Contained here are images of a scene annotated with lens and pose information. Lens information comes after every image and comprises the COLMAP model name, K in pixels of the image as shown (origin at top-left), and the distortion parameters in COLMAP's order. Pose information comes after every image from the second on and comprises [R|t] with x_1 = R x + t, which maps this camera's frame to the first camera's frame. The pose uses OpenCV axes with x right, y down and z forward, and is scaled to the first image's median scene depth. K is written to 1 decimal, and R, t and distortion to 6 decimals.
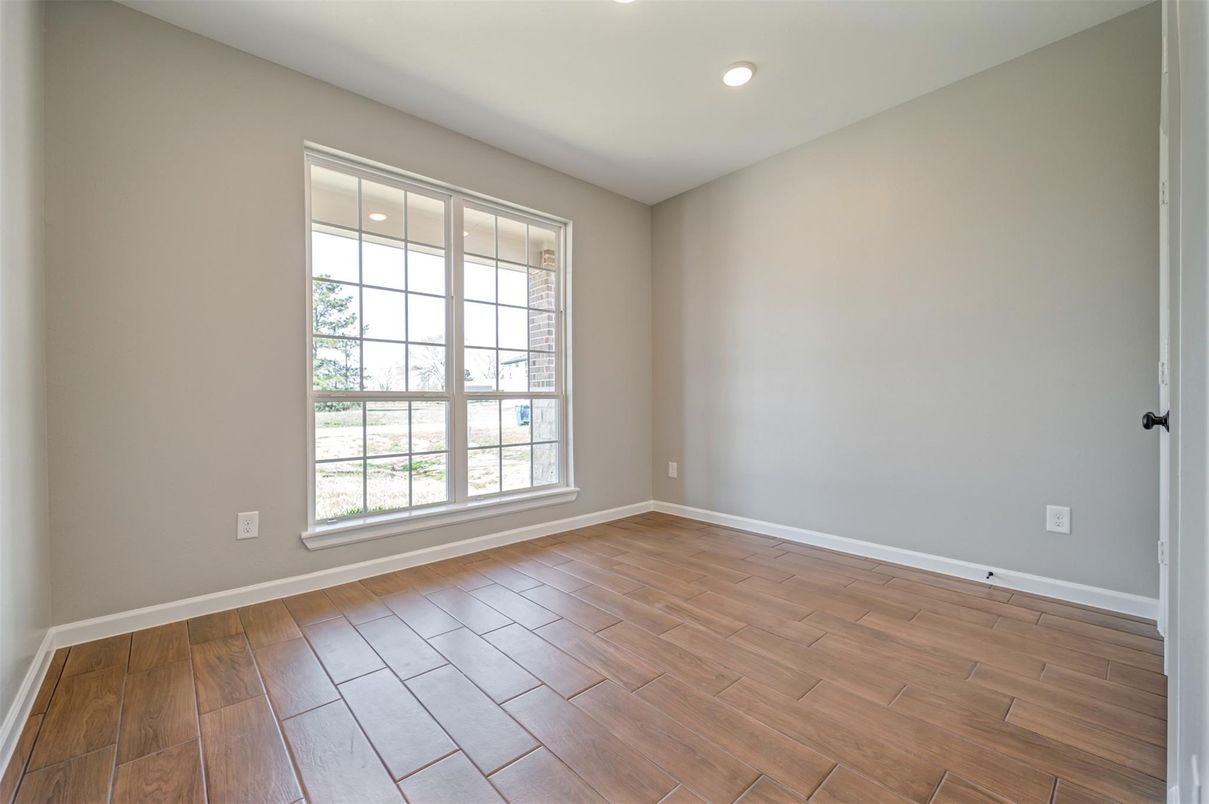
lens RADIAL K [[491.9, 0, 596.4], [0, 491.9, 402.7], [0, 0, 1]] dist [0.000008, -0.000185]
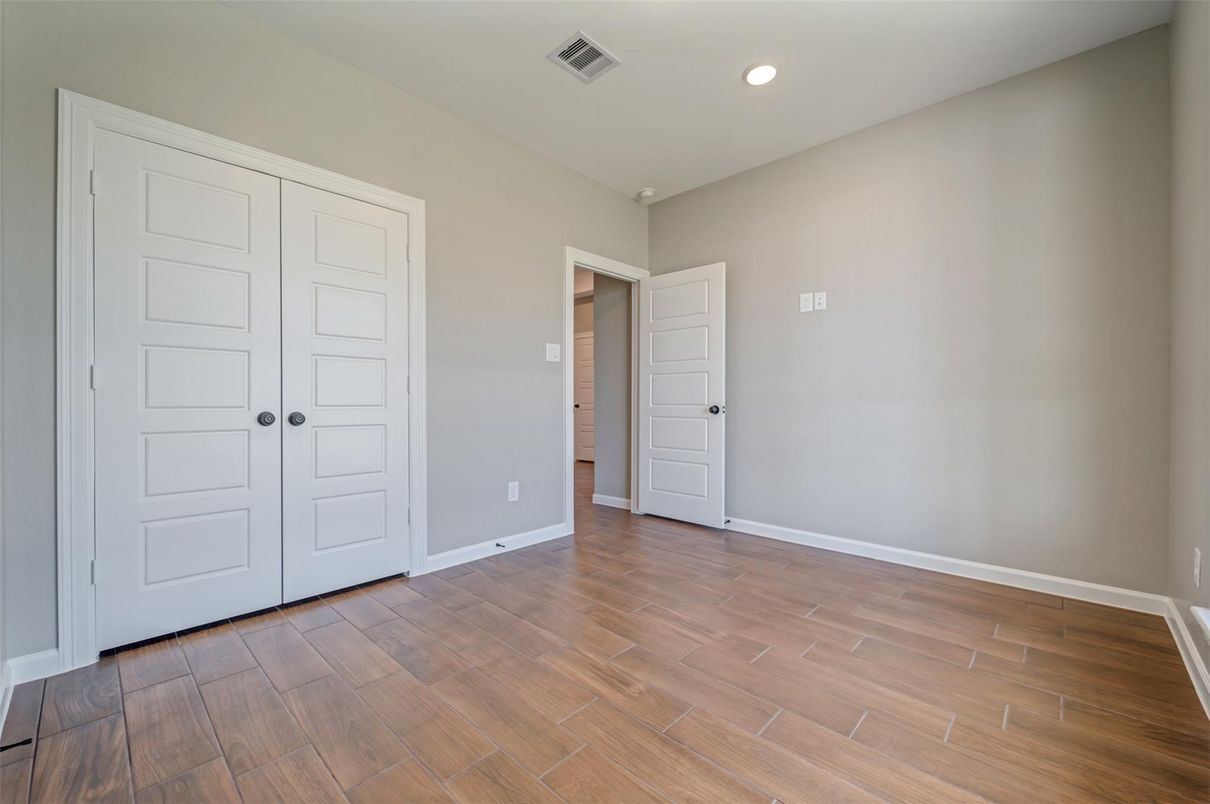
lens RADIAL K [[492.3, 0, 596.9], [0, 492.3, 402.7], [0, 0, 1]] dist [0.000008, -0.000185]
pose [[-0.996824, 0.005468, -0.079448, 0.267701], [0.004994, 0.999969, 0.006165, -0.008559], [0.079479, 0.005749, -0.996820, 1.880643]]
